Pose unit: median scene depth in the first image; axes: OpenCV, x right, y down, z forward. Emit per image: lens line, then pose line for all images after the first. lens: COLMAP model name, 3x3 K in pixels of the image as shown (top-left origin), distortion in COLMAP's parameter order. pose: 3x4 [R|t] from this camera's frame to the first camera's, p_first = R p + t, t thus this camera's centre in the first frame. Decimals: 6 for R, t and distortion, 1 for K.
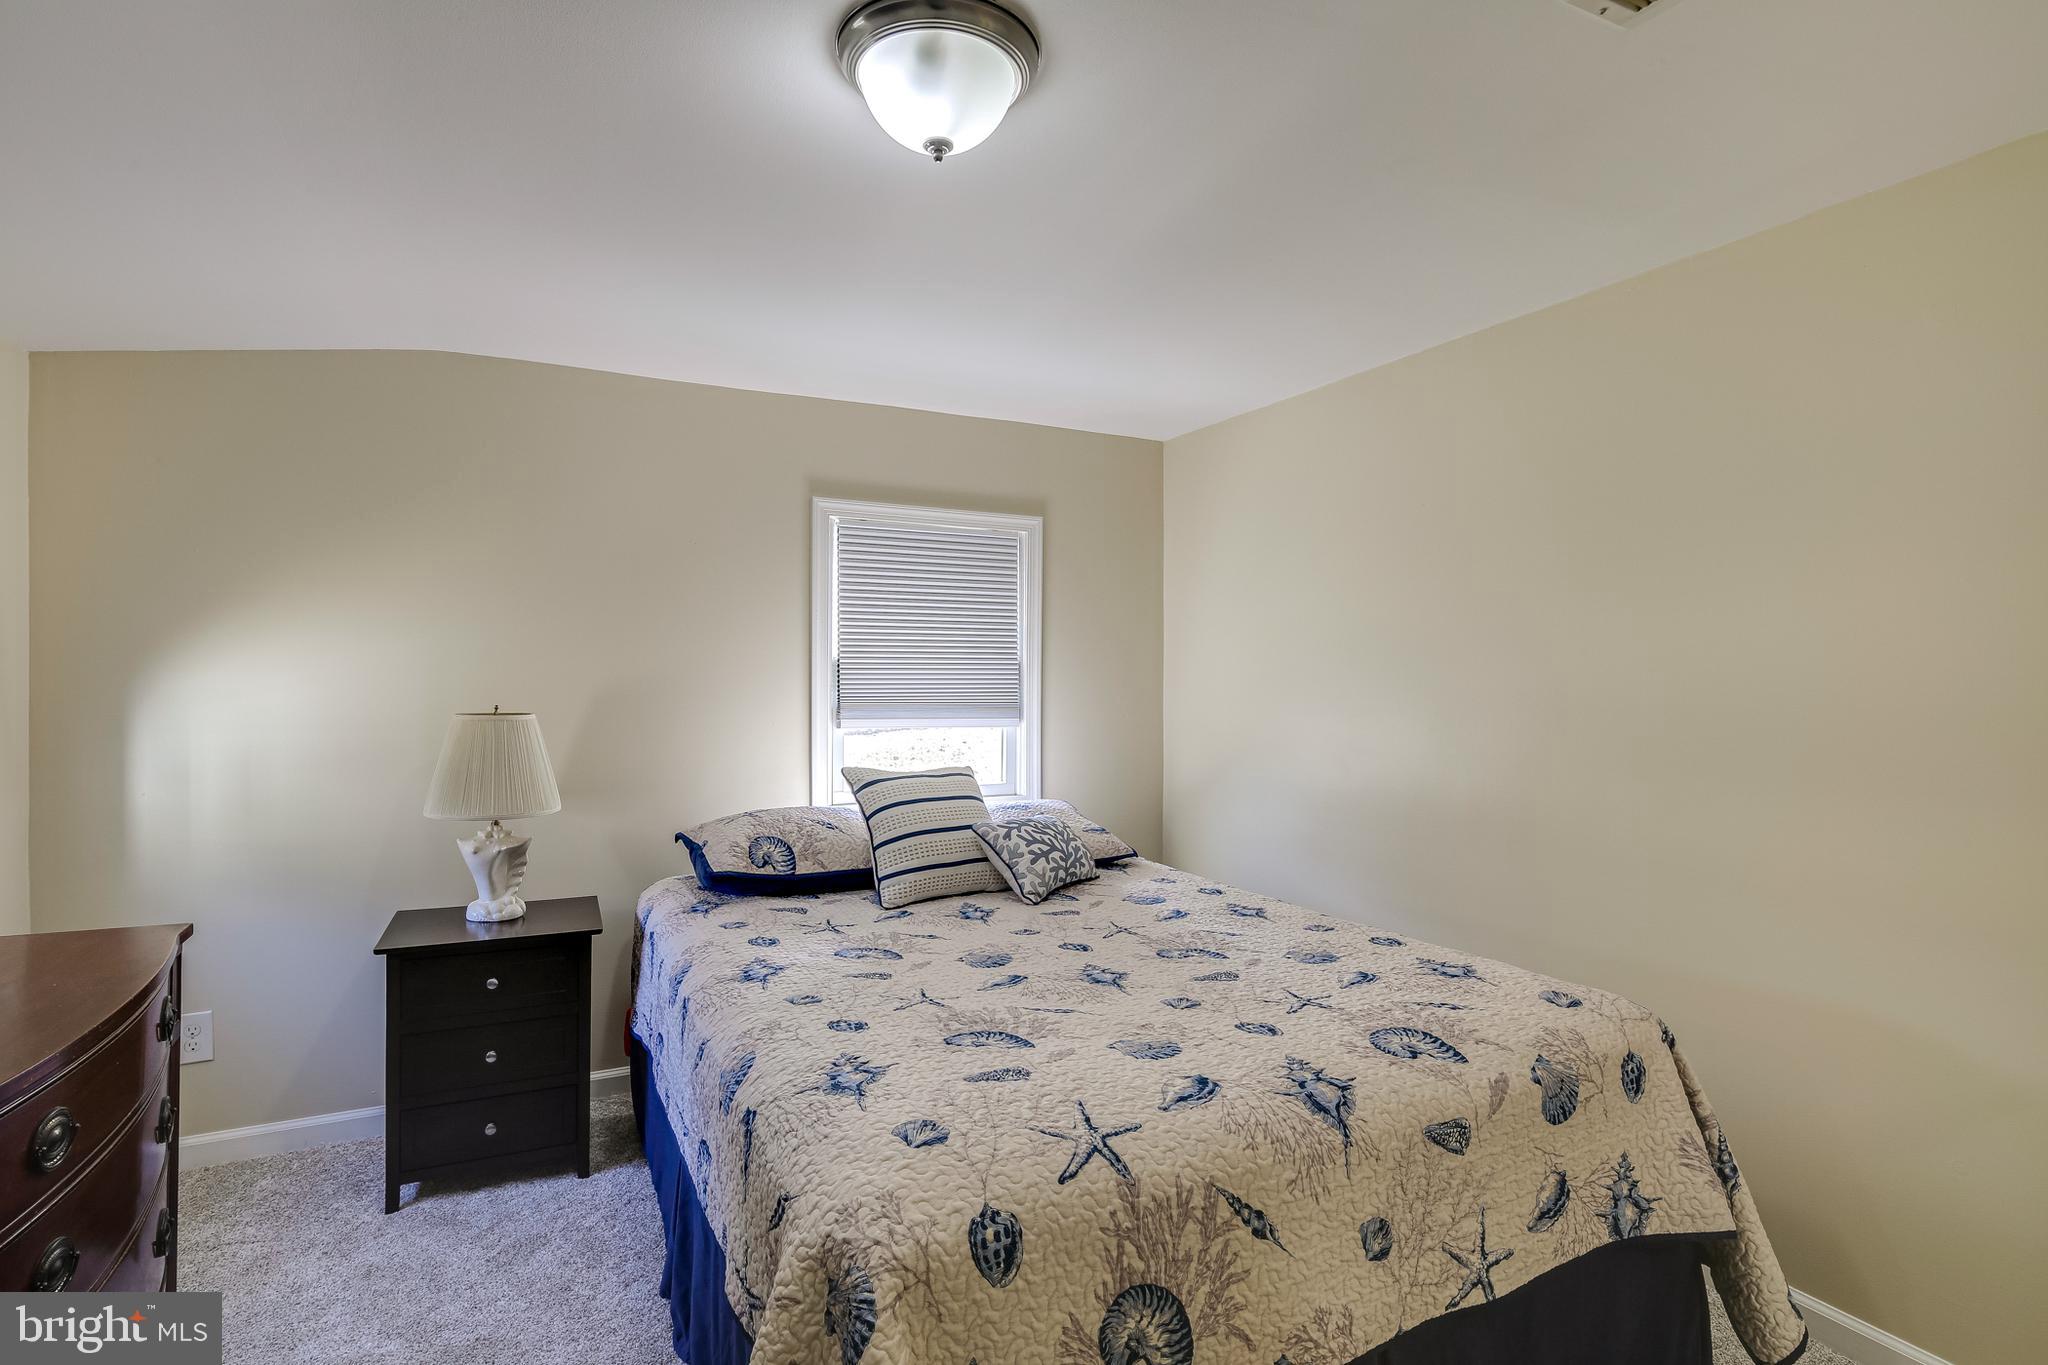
lens RADIAL K [[1002.7, 0, 1024.5], [0, 1002.7, 676.6], [0, 0, 1]] dist [0.004803, -0.004411]
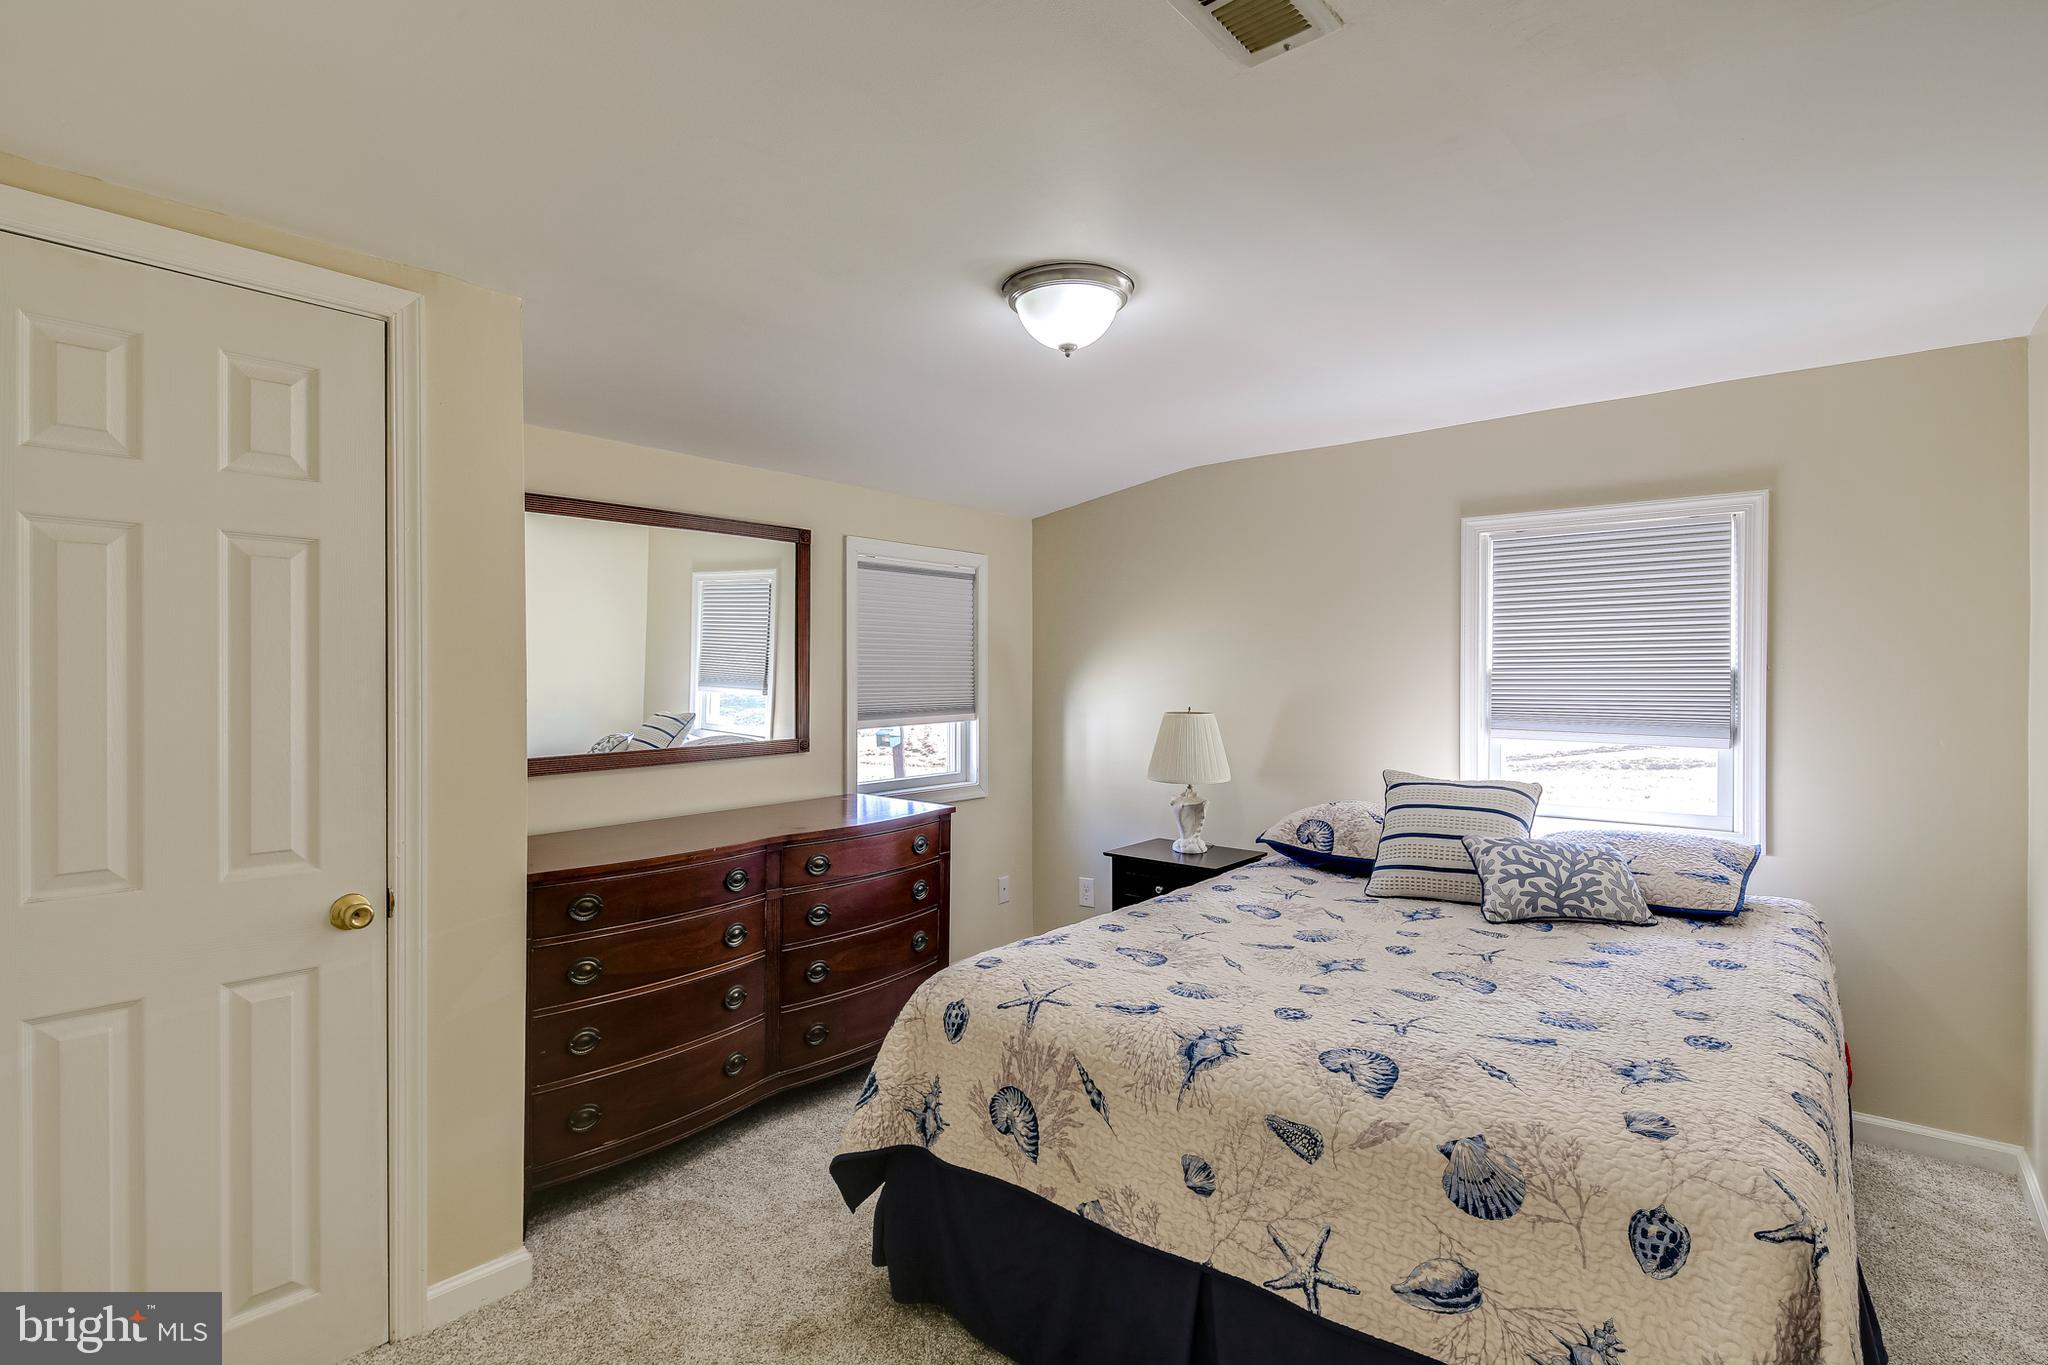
lens RADIAL K [[1002.7, 0, 1012.1], [0, 1002.7, 682.2], [0, 0, 1]] dist [0.004803, -0.004411]
pose [[0.398855, 0.001407, -0.917013, 1.053294], [0.000496, 0.999998, 0.001750, -0.014411], [0.917014, -0.001152, 0.398854, 0.262055]]
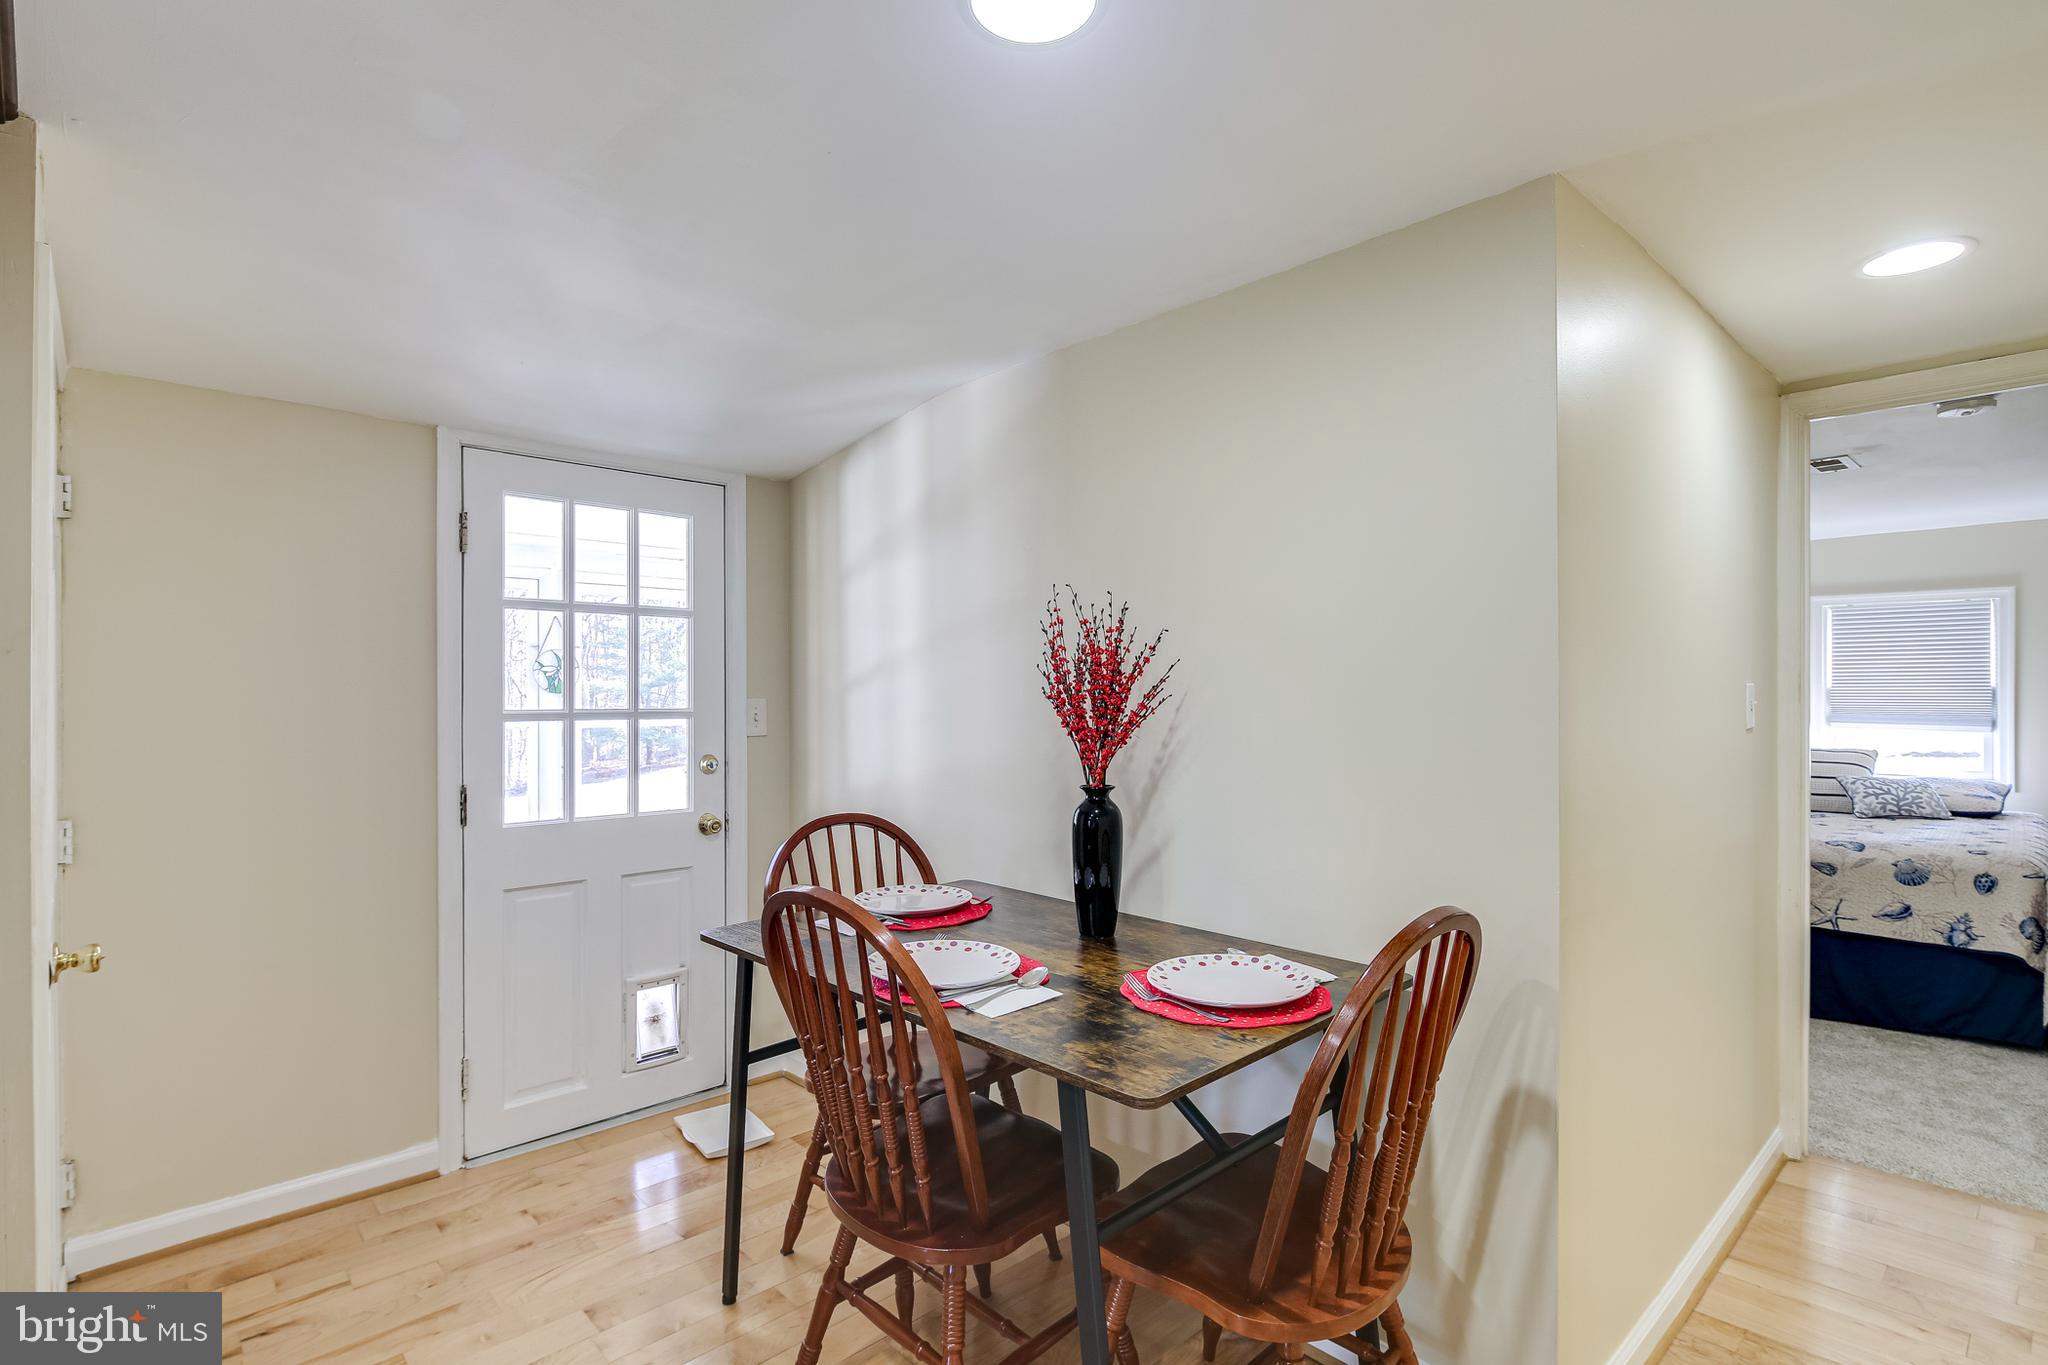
lens RADIAL K [[1002.7, 0, 1020.6], [0, 1002.7, 687.0], [0, 0, 1]] dist [0.004803, -0.004411]
pose [[0.284206, -0.006667, -0.958740, 2.015300], [-0.002410, 0.999968, -0.007669, -0.004374], [0.958760, 0.004490, 0.284181, -1.551118]]
